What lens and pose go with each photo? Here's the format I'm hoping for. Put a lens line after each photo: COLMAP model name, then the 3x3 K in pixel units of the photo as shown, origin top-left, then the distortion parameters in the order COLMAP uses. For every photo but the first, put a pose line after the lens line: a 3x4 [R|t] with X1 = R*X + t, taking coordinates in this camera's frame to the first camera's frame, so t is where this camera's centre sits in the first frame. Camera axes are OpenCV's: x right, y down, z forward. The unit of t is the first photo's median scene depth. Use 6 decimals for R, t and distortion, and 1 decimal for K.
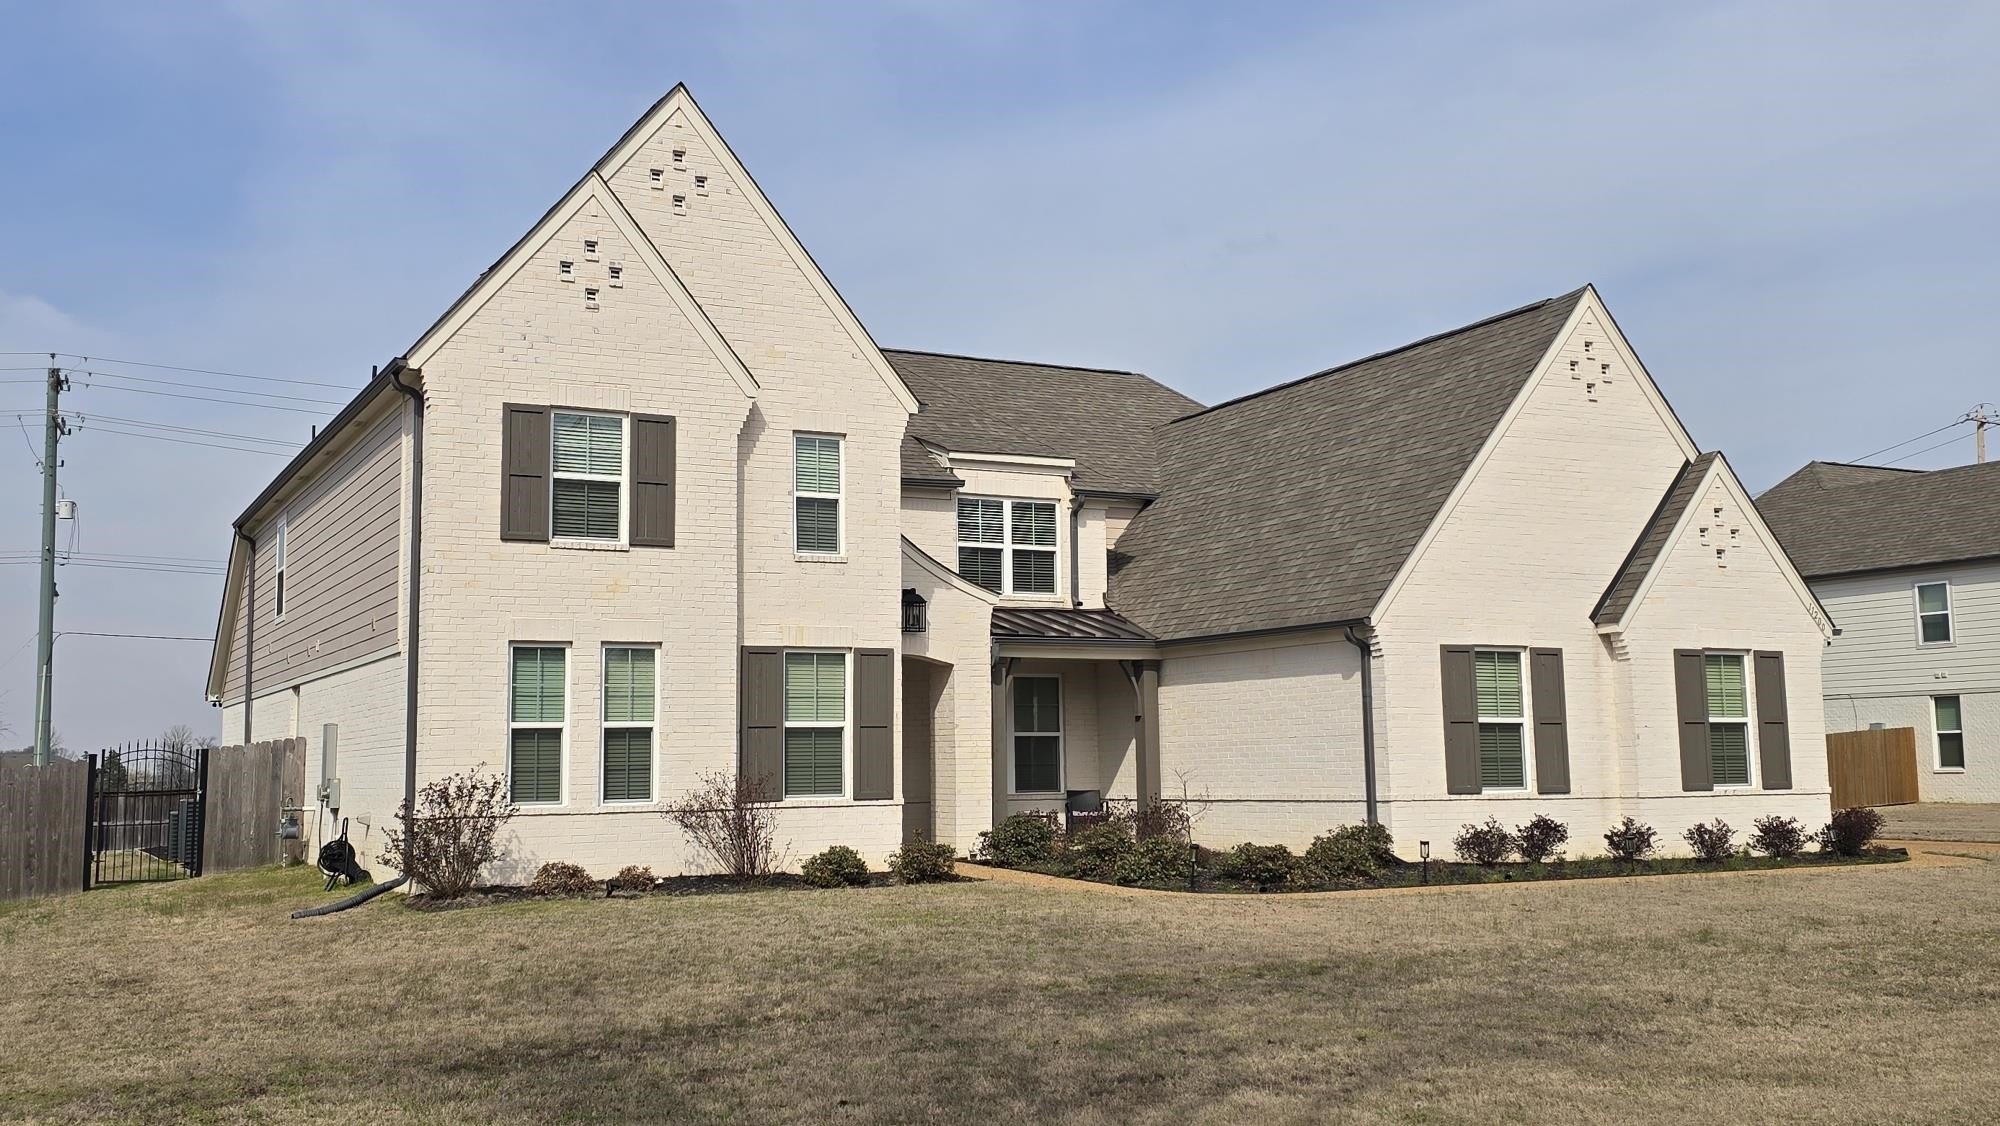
lens RADIAL K [[1961.6, 0, 1000.0], [0, 1961.6, 563.0], [0, 0, 1]] dist [0.069416, -0.006684]
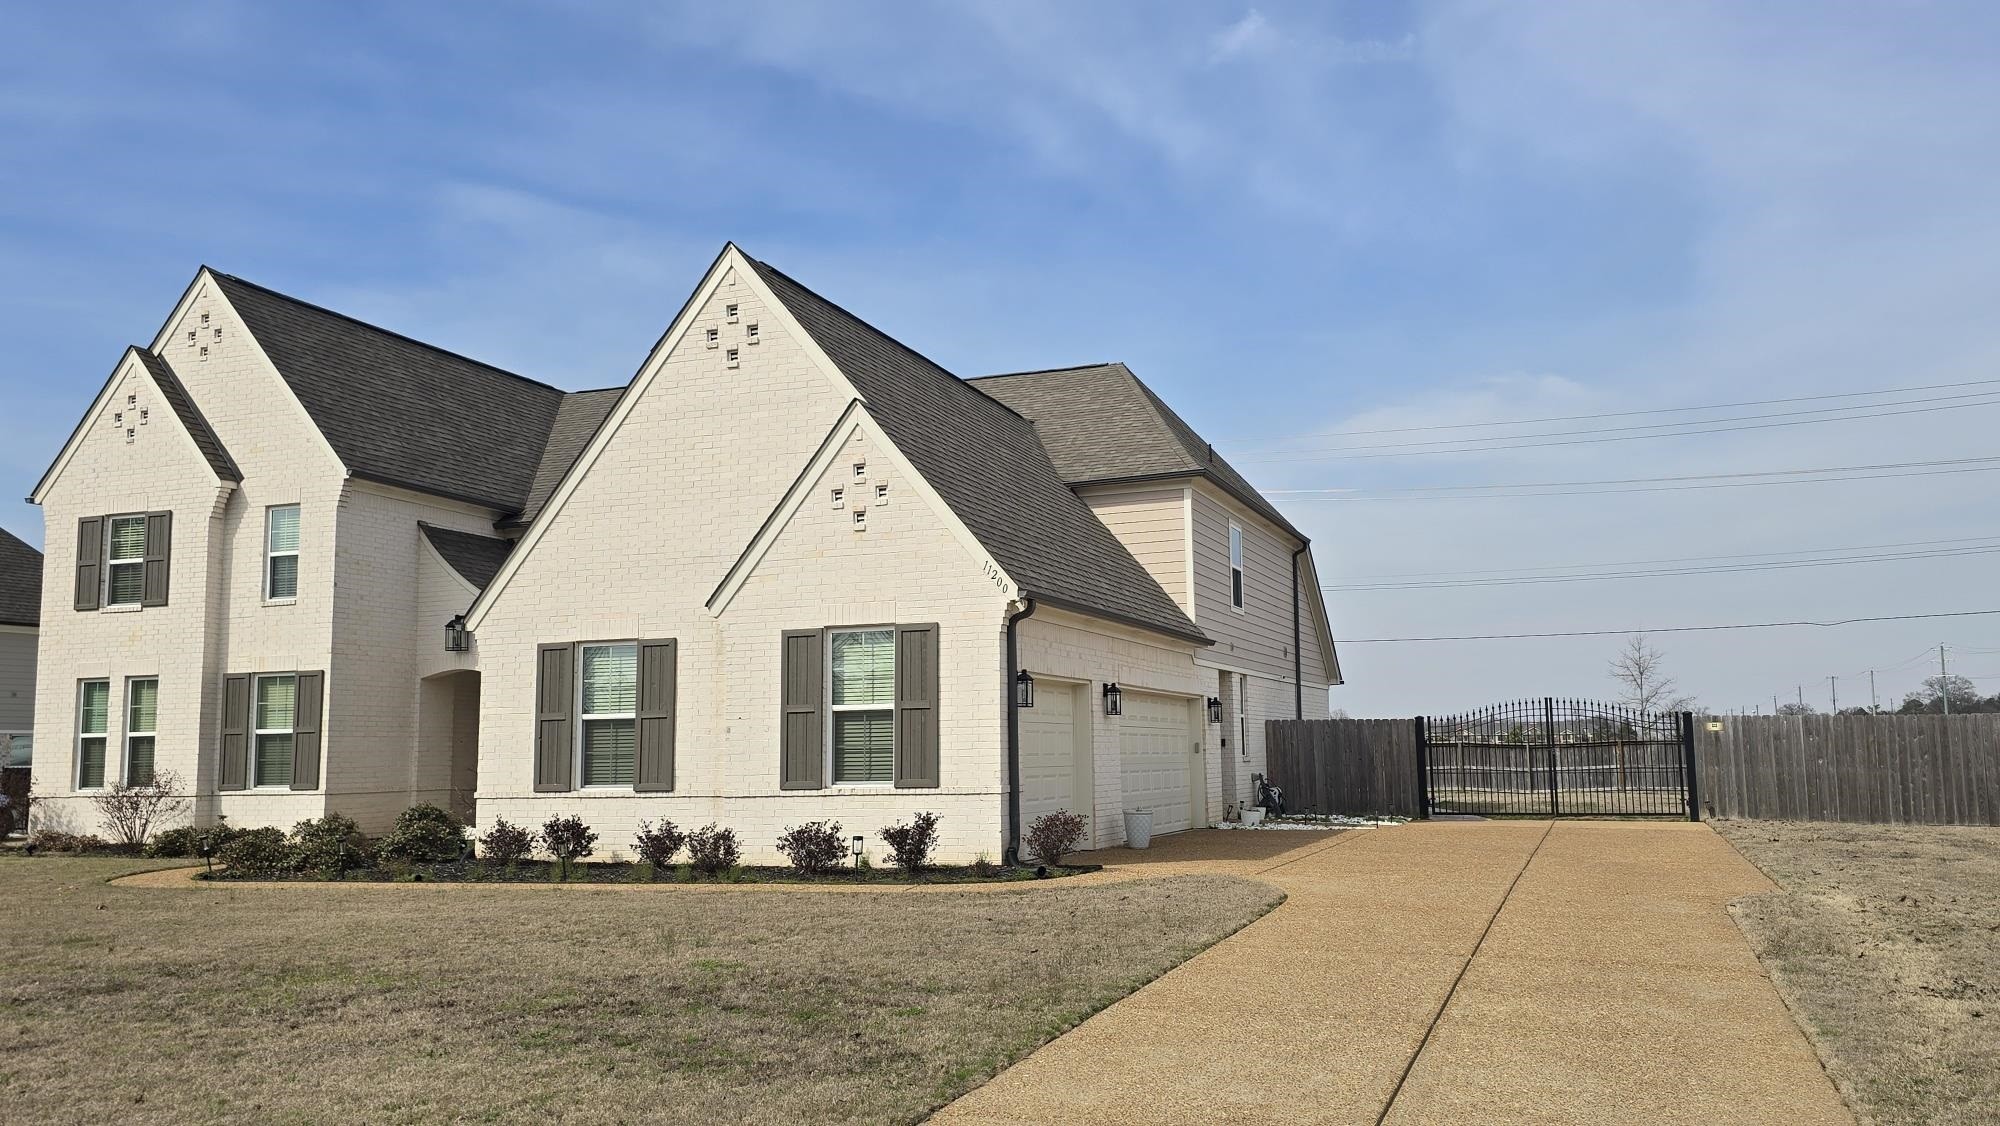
lens RADIAL K [[1636.1, 0, 1000.0], [0, 1636.1, 563.0], [0, 0, 1]] dist [0.000801, -0.004937]
pose [[0.680282, -0.085075, -0.727997, 1.010522], [0.086656, 0.995610, -0.035373, 0.050709], [0.727810, -0.039022, 0.684668, 0.604458]]
